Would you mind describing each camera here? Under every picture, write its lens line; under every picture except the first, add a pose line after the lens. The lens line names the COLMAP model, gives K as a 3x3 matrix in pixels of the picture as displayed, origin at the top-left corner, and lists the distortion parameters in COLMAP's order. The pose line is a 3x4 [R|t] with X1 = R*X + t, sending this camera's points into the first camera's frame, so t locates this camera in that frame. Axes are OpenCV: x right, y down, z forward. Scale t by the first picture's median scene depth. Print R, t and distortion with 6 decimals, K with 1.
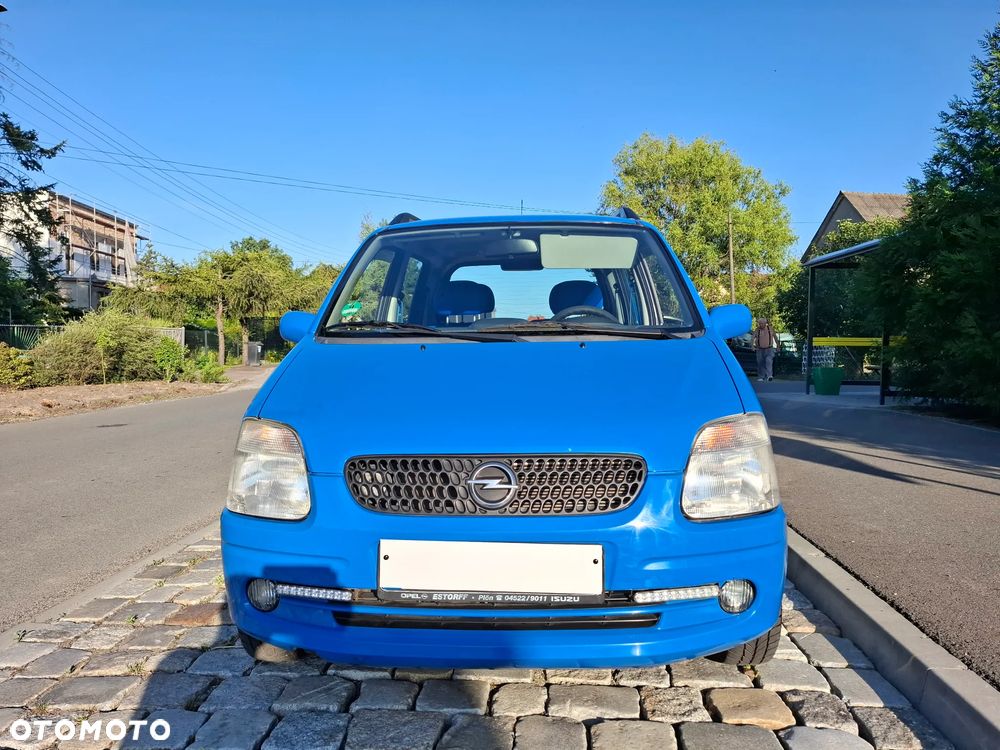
lens RADIAL K [[703.1, 0, 500.0], [0, 703.1, 375.0], [0, 0, 1]] dist [0.029443, -0.026420]
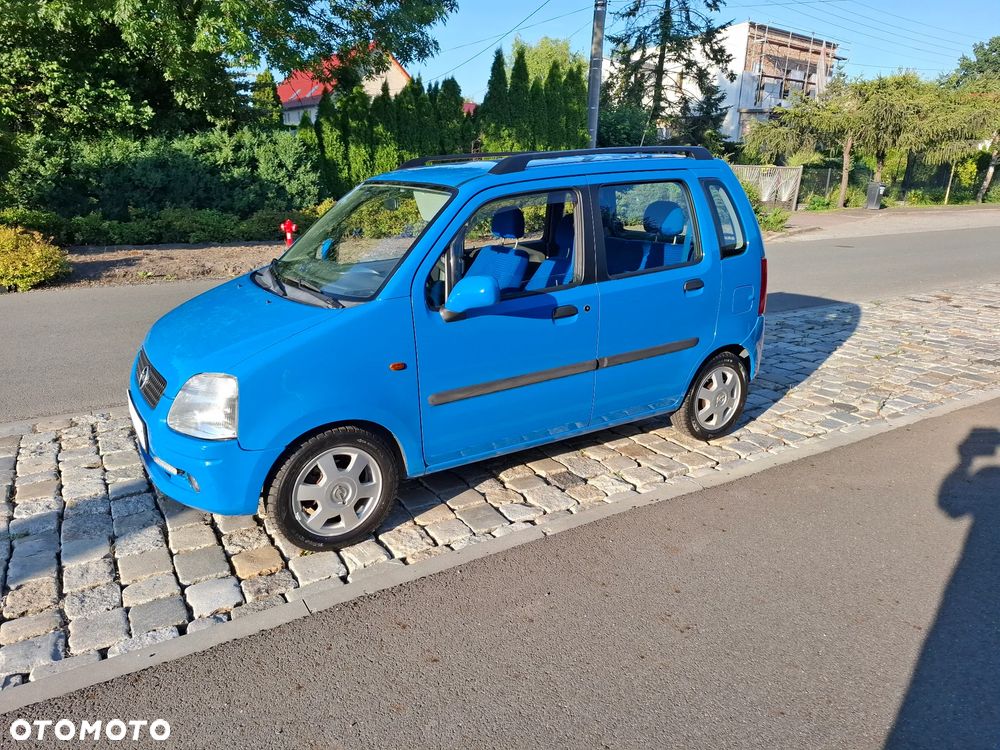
lens RADIAL K [[682.5, 0, 496.0], [0, 682.5, 386.8], [0, 0, 1]] dist [0.071257, -0.077074]
pose [[0.593925, 0.252420, -0.763896, 1.063369], [-0.044861, 0.958418, 0.281818, -0.206910], [0.803268, -0.133110, 0.580553, 0.369624]]
